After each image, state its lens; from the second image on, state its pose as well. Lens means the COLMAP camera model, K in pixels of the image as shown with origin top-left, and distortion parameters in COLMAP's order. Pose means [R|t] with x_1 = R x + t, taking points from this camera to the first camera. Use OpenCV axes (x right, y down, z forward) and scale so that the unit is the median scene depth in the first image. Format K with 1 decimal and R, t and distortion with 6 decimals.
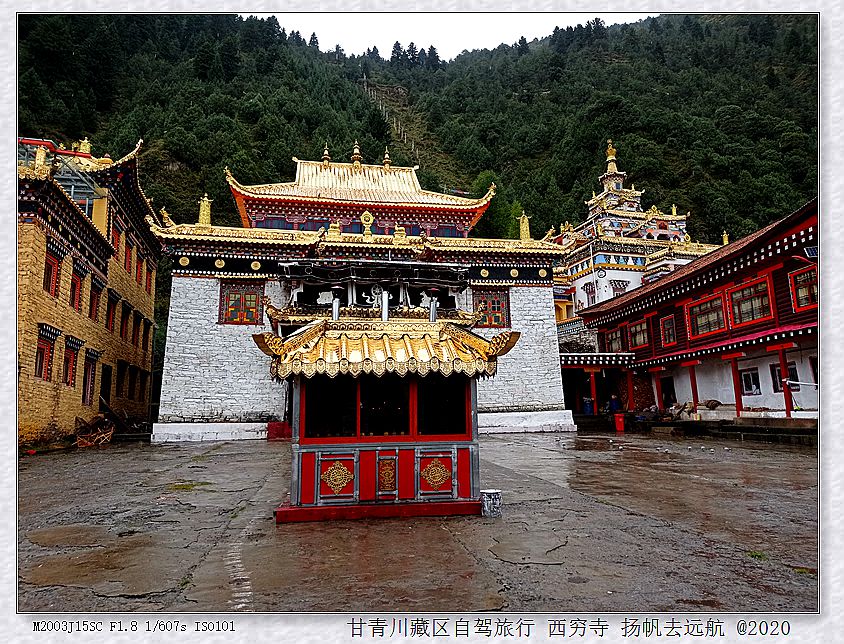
lens RADIAL K [[605.2, 0, 423.0], [0, 605.2, 307.1], [0, 0, 1]] dist [0.178190, -0.248954]
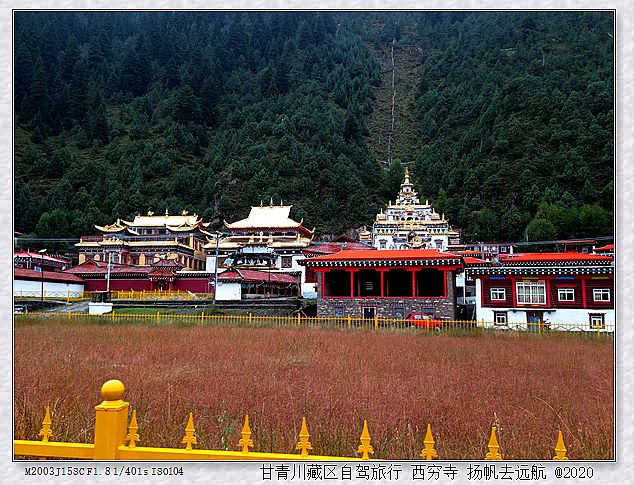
lens RADIAL K [[610.8, 0, 317.0], [0, 610.8, 242.5], [0, 0, 1]] dist [0.131363, -0.008245]
pose [[0.932756, -0.016629, -0.360124, 1.542967], [0.046144, 0.996226, 0.073515, -0.362589], [0.357542, -0.085189, 0.930003, -2.217472]]
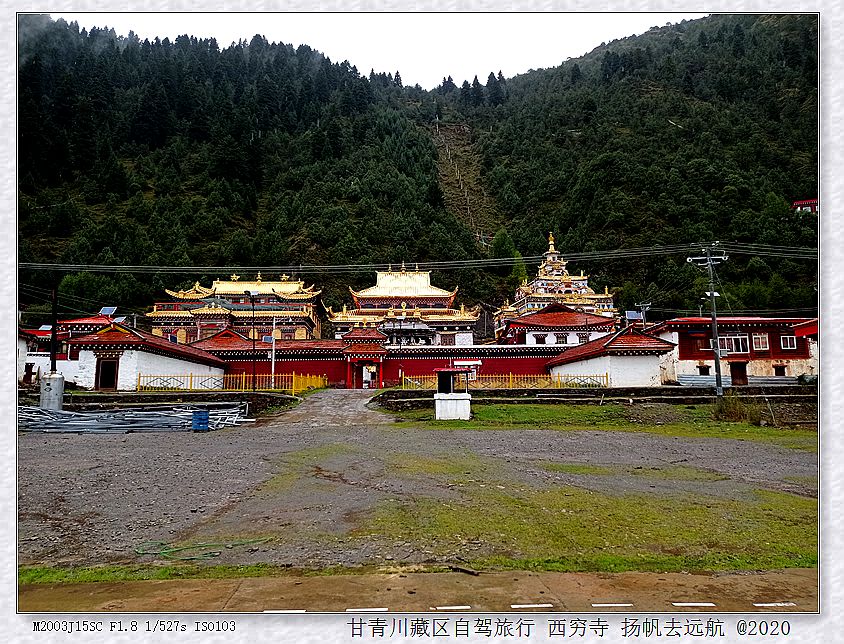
lens RADIAL K [[605.2, 0, 423.0], [0, 605.2, 307.1], [0, 0, 1]] dist [0.178190, -0.248954]
pose [[0.988001, -0.020174, -0.153125, 0.405685], [0.024874, 0.999275, 0.028836, -0.226246], [0.152432, -0.032299, 0.987786, -1.596829]]
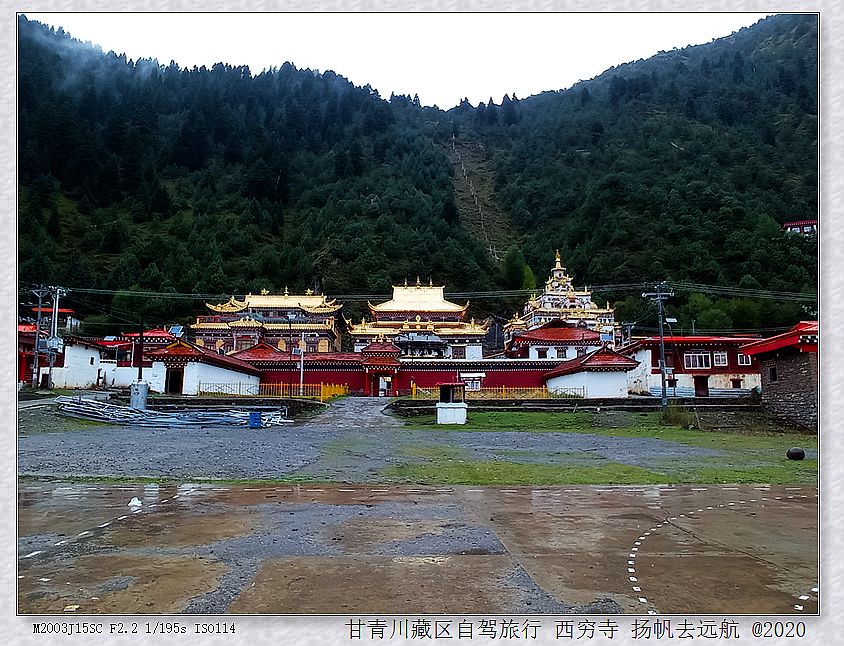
lens RADIAL K [[600.9, 0, 420.9], [0, 600.9, 301.3], [0, 0, 1]] dist [-0.019766, 0.003648]
pose [[0.982700, -0.016665, -0.184455, 0.454342], [0.018102, 0.999818, 0.006107, -0.260927], [0.184320, -0.009340, 0.982822, -1.773139]]
